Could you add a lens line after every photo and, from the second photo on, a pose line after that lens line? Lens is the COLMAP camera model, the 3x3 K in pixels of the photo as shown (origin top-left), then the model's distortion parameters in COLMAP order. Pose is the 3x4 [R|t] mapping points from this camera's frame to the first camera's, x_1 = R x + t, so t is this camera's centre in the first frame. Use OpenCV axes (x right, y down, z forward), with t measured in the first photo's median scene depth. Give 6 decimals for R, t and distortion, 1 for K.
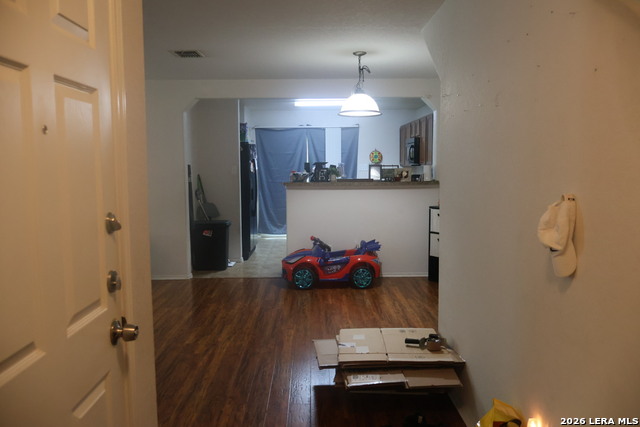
lens RADIAL K [[536.5, 0, 320.0], [0, 536.5, 213.5], [0, 0, 1]] dist [0.007190, 0.009122]
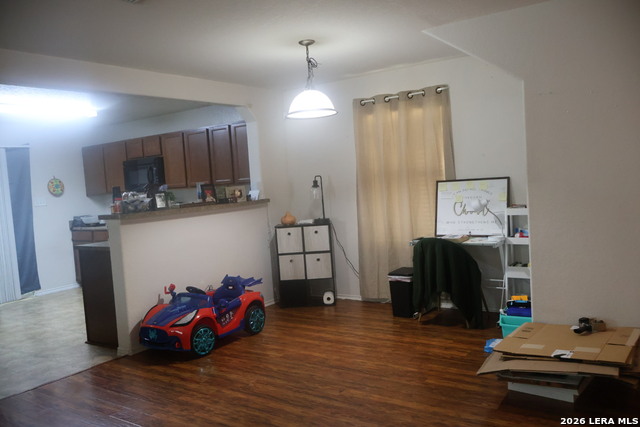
lens RADIAL K [[536.5, 0, 320.0], [0, 536.5, 213.5], [0, 0, 1]] dist [0.007190, 0.009122]
pose [[0.588833, -0.085331, 0.803738, -0.542357], [0.142252, 0.989830, 0.000872, -0.028132], [-0.795638, 0.113820, 0.594983, 0.460615]]
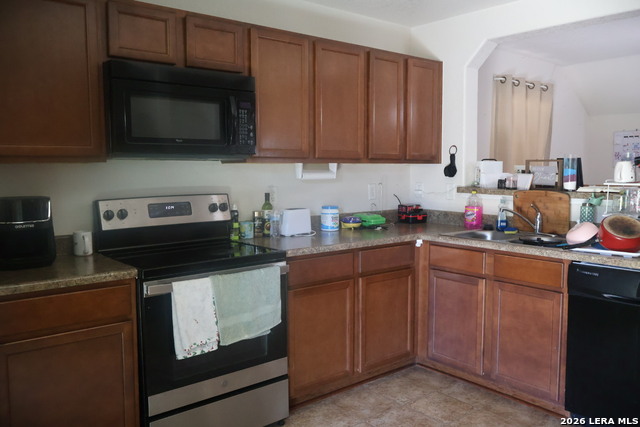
lens RADIAL K [[536.5, 0, 320.0], [0, 536.5, 213.5], [0, 0, 1]] dist [0.007190, 0.009122]
pose [[-0.634366, -0.065463, 0.770256, -0.172861], [0.074624, 0.986568, 0.145306, -0.157877], [-0.769423, 0.149657, -0.620960, 1.811998]]
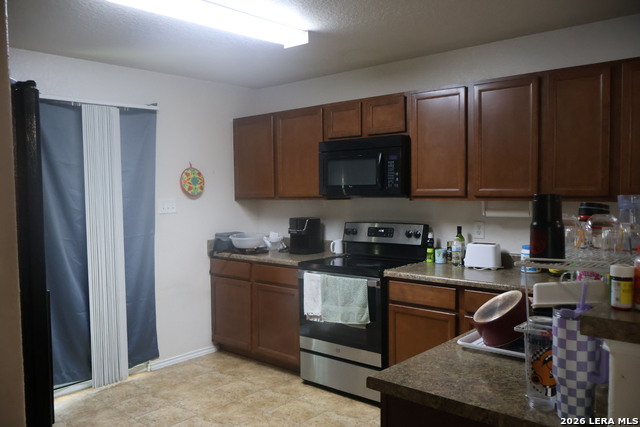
lens RADIAL K [[536.5, 0, 320.0], [0, 536.5, 213.5], [0, 0, 1]] dist [0.007190, 0.009122]
pose [[0.669877, -0.041833, 0.741293, -0.290311], [0.081292, 0.996541, -0.017223, -0.116671], [-0.738009, 0.071799, 0.670960, 1.153801]]
